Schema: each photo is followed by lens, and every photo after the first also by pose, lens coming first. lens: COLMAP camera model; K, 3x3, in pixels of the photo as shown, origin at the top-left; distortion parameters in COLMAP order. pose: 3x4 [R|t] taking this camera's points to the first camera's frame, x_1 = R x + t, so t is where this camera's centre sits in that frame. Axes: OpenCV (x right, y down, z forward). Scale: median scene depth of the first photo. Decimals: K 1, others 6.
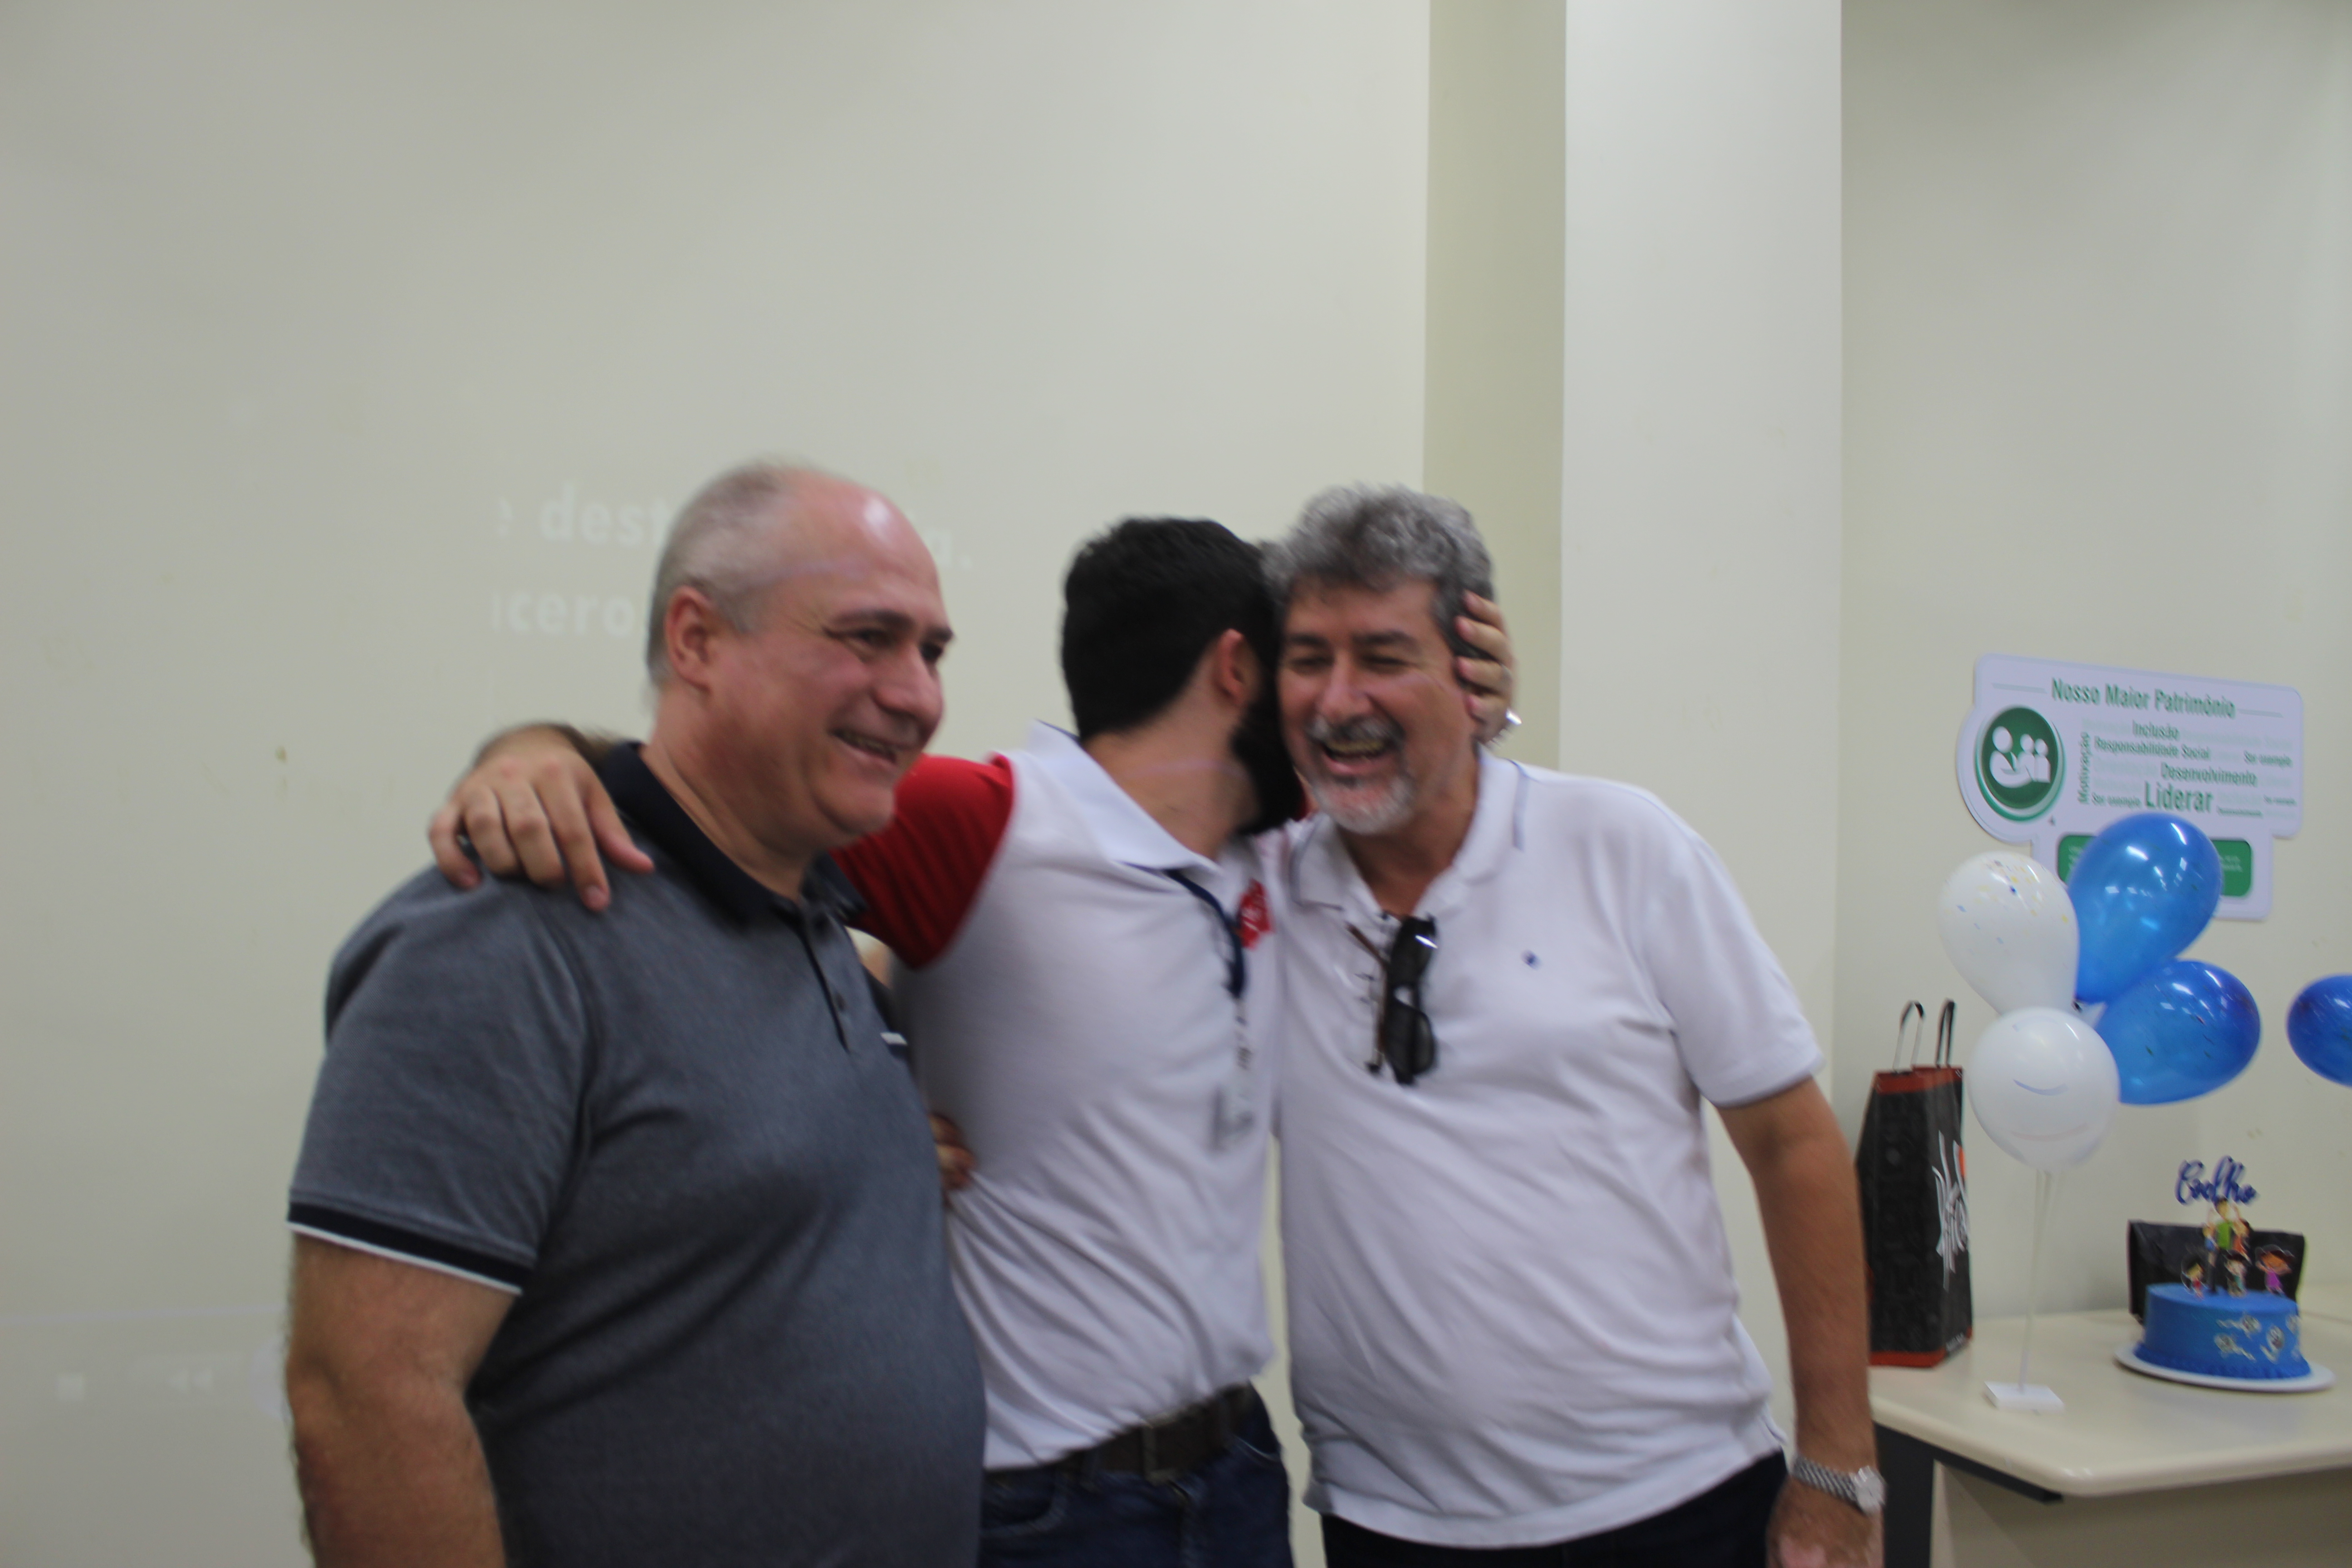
lens RADIAL K [[1958.5, 0, 1164.4], [0, 1958.5, 780.1], [0, 0, 1]] dist [-0.045878, 0.063345]
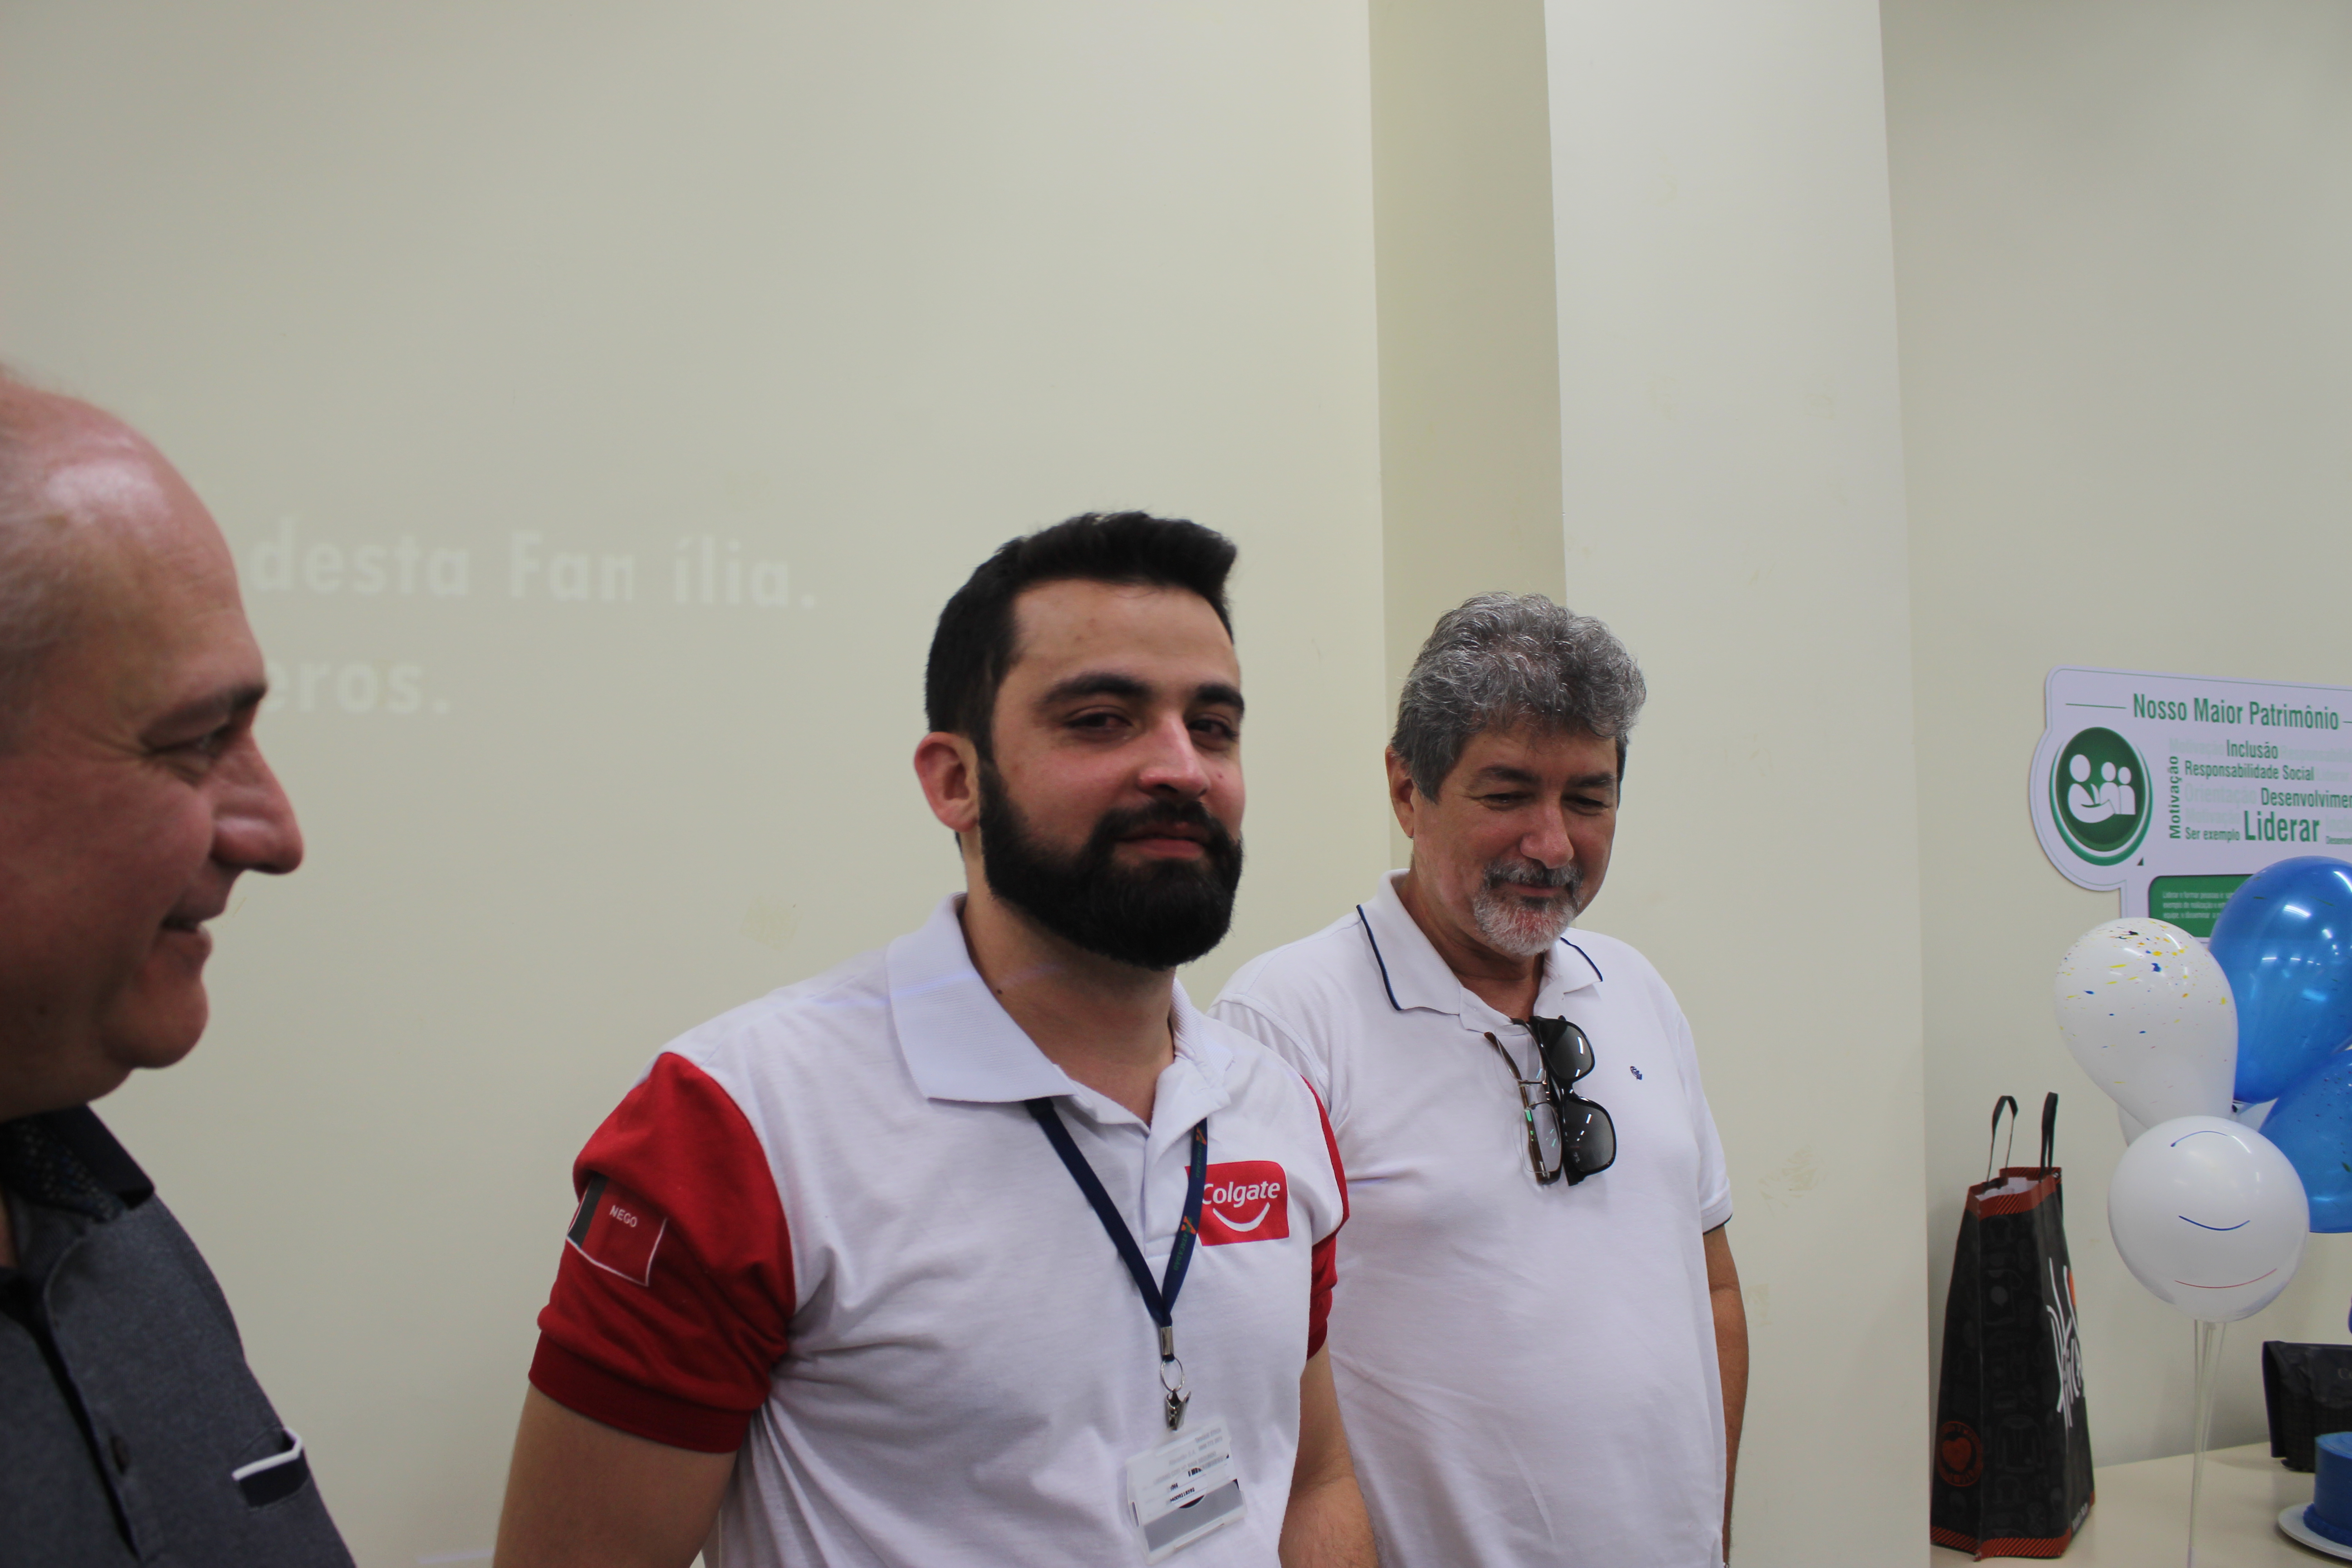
lens RADIAL K [[1958.5, 0, 1159.7], [0, 1958.5, 804.6], [0, 0, 1]] dist [-0.045878, 0.063345]
pose [[0.998602, -0.042115, 0.031958, 0.008670], [0.042357, 0.999078, -0.006934, -0.015997], [-0.031637, 0.008278, 0.999465, 0.176793]]
